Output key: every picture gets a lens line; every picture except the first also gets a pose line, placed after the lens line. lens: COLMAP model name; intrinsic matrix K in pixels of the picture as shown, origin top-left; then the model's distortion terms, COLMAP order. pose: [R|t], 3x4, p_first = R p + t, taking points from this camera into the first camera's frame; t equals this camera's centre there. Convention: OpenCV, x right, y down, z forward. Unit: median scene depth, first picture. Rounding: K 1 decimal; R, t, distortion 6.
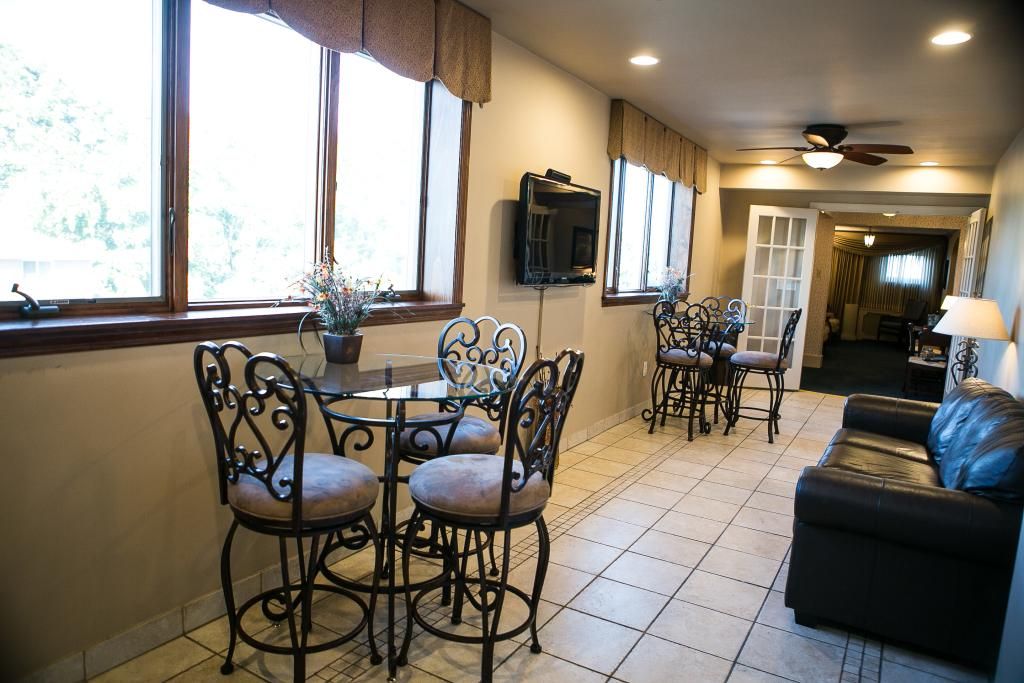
lens RADIAL K [[697.4, 0, 513.6], [0, 697.4, 341.0], [0, 0, 1]] dist [-0.115430, 0.084173]
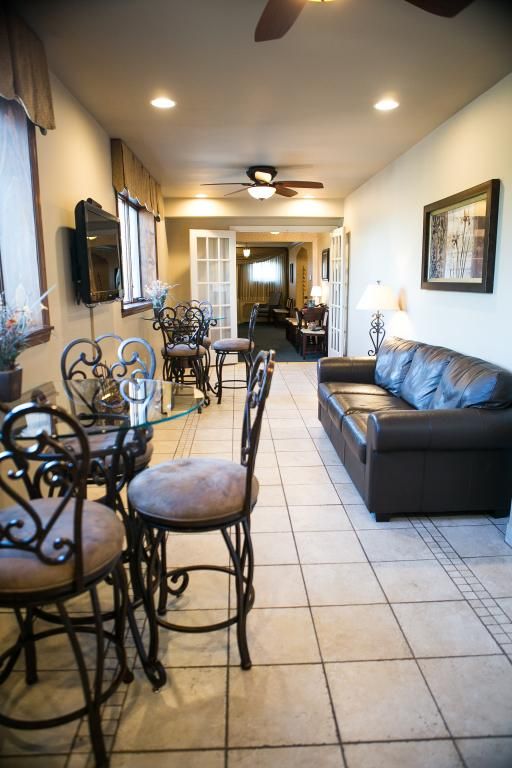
lens RADIAL K [[523.0, 0, 255.6], [0, 523.0, 386.1], [0, 0, 1]] dist [-0.115430, 0.084173]
pose [[0.839692, -0.172484, 0.514943, -0.165405], [0.125030, 0.984149, 0.125767, -0.017265], [-0.528474, -0.041223, 0.847948, 0.123945]]
